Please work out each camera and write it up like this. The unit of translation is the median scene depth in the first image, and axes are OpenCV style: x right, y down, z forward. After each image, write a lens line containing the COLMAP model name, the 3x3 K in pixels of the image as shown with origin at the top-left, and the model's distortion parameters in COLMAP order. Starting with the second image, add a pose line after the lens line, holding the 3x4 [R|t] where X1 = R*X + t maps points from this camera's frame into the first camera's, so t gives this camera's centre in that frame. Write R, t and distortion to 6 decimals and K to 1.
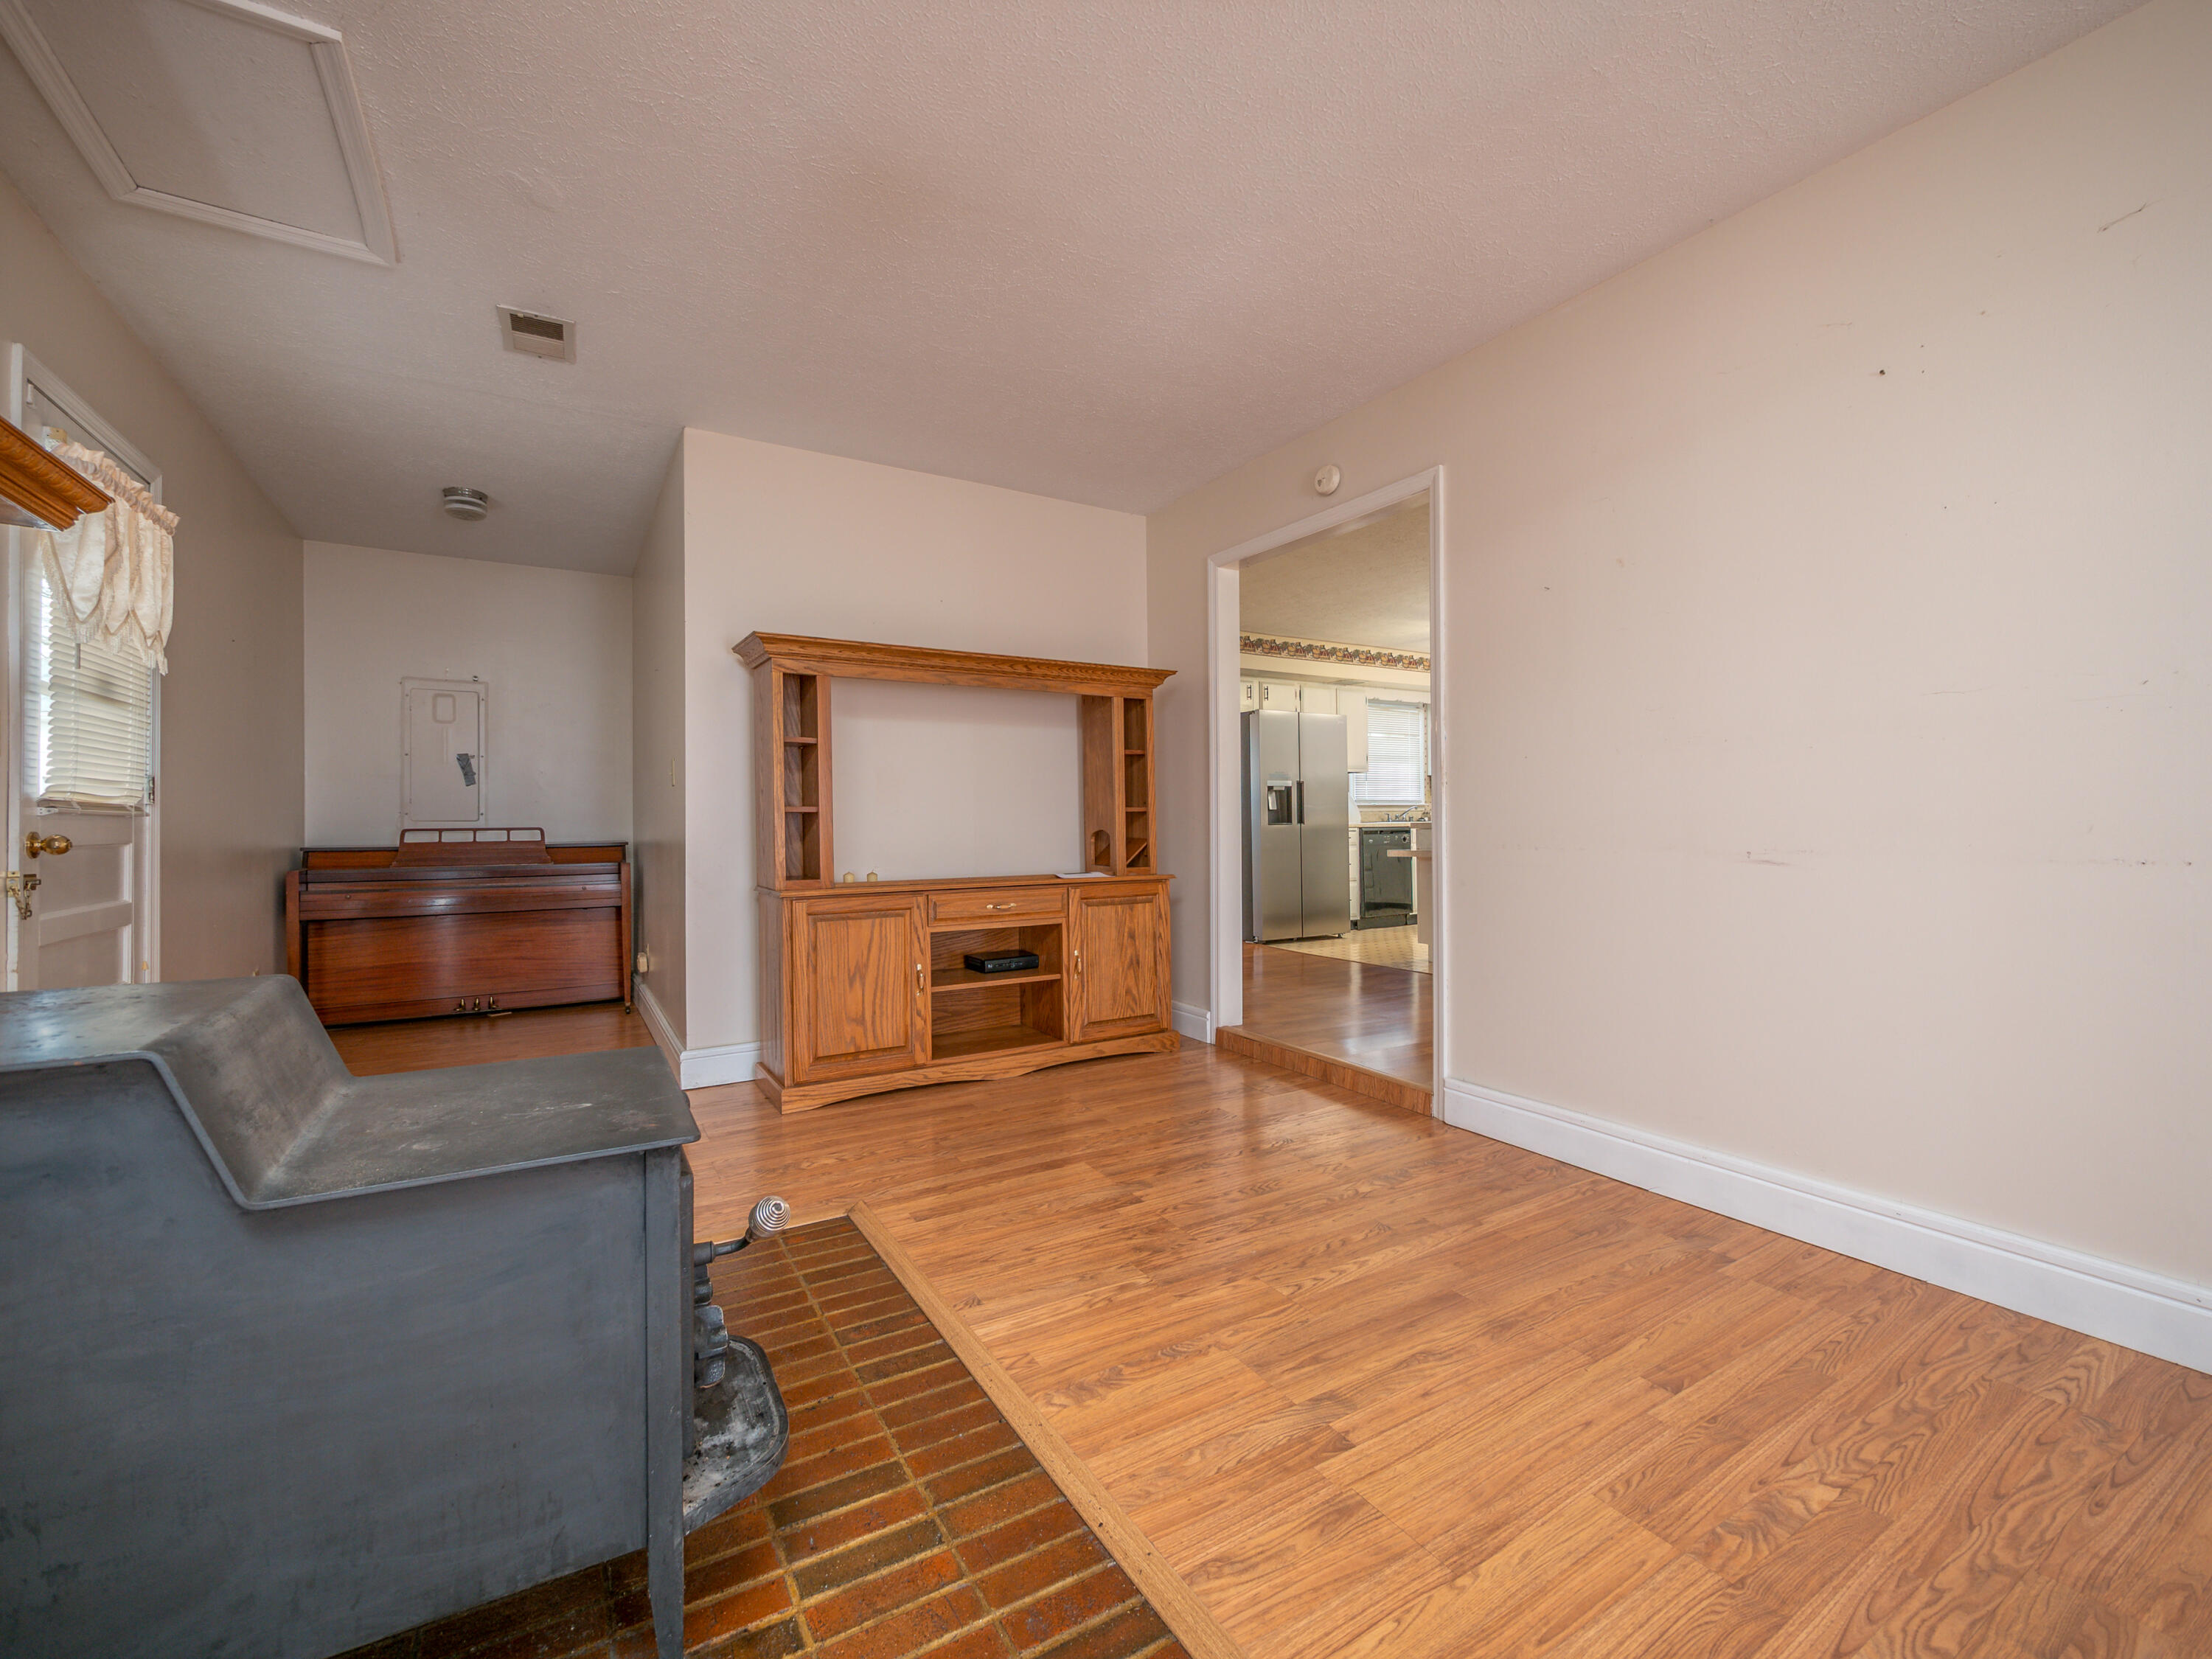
lens RADIAL K [[925.2, 0, 1097.2], [0, 925.2, 806.1], [0, 0, 1]] dist [-0.001426, -0.000231]
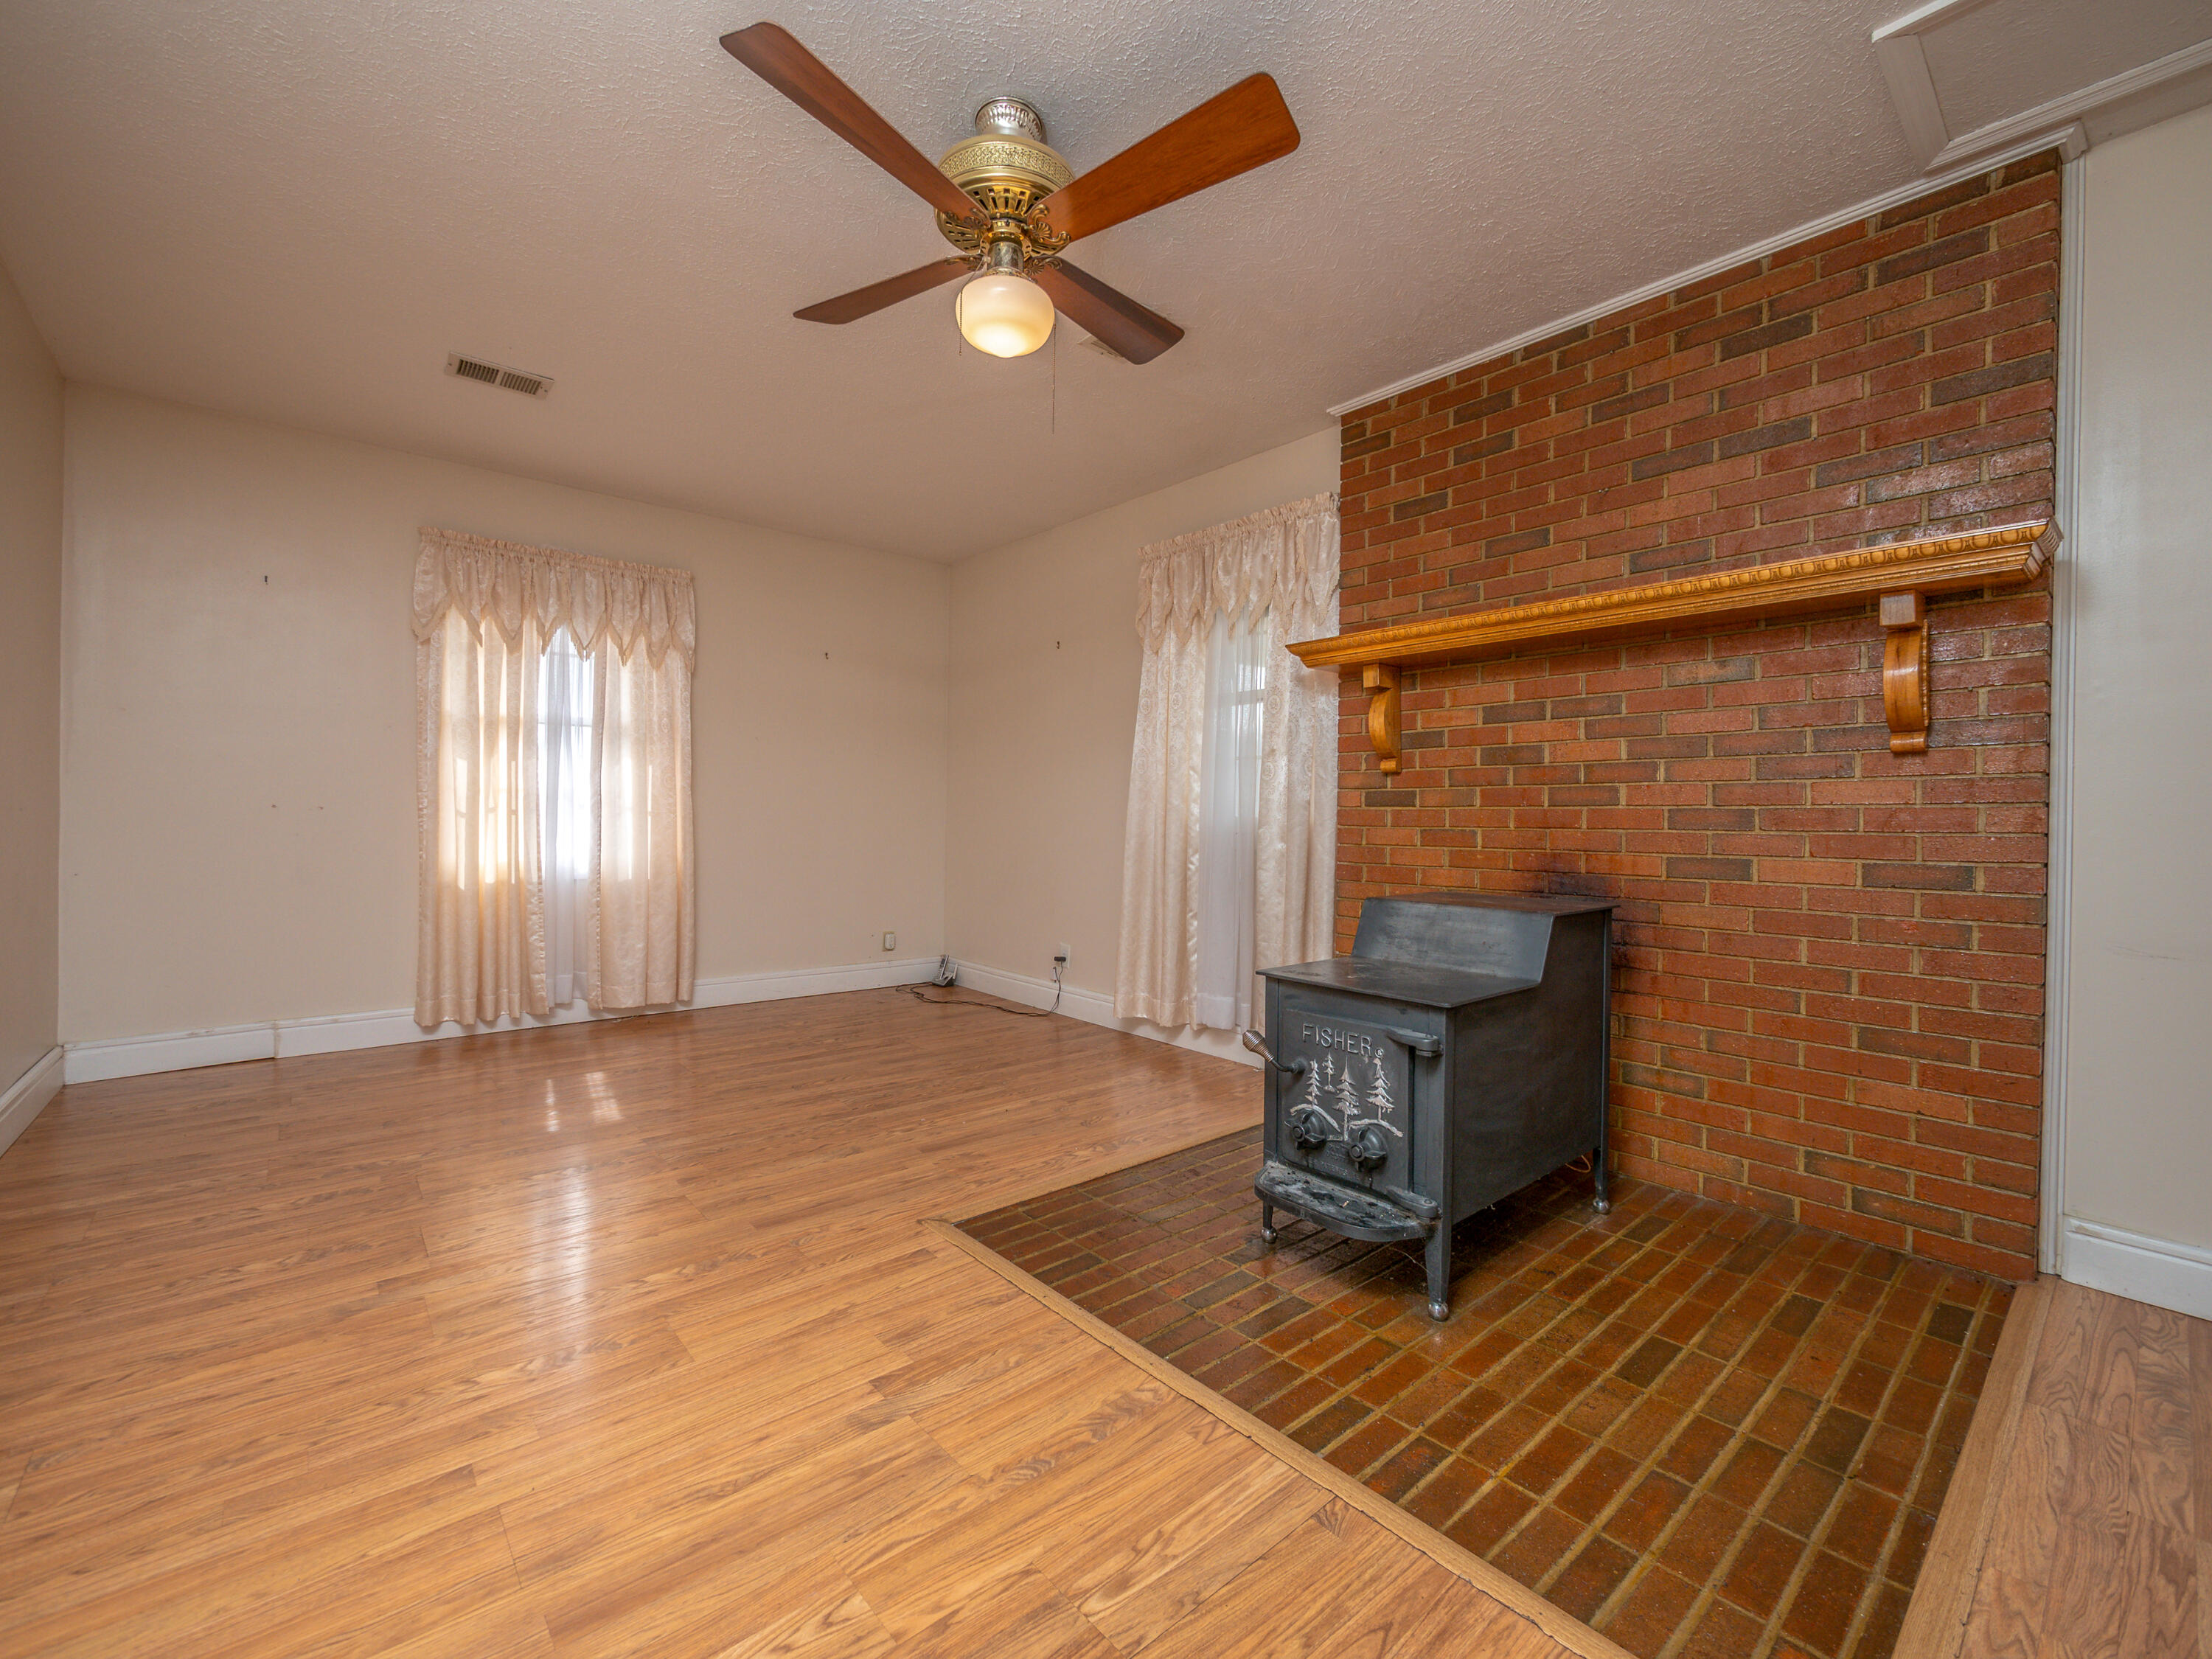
lens RADIAL K [[925.2, 0, 1097.2], [0, 925.2, 806.1], [0, 0, 1]] dist [-0.001426, -0.000231]
pose [[-0.984535, -0.007286, -0.175037, 0.183386], [-0.003222, 0.999719, -0.023488, 0.021805], [0.175159, -0.022561, -0.984282, 1.897019]]
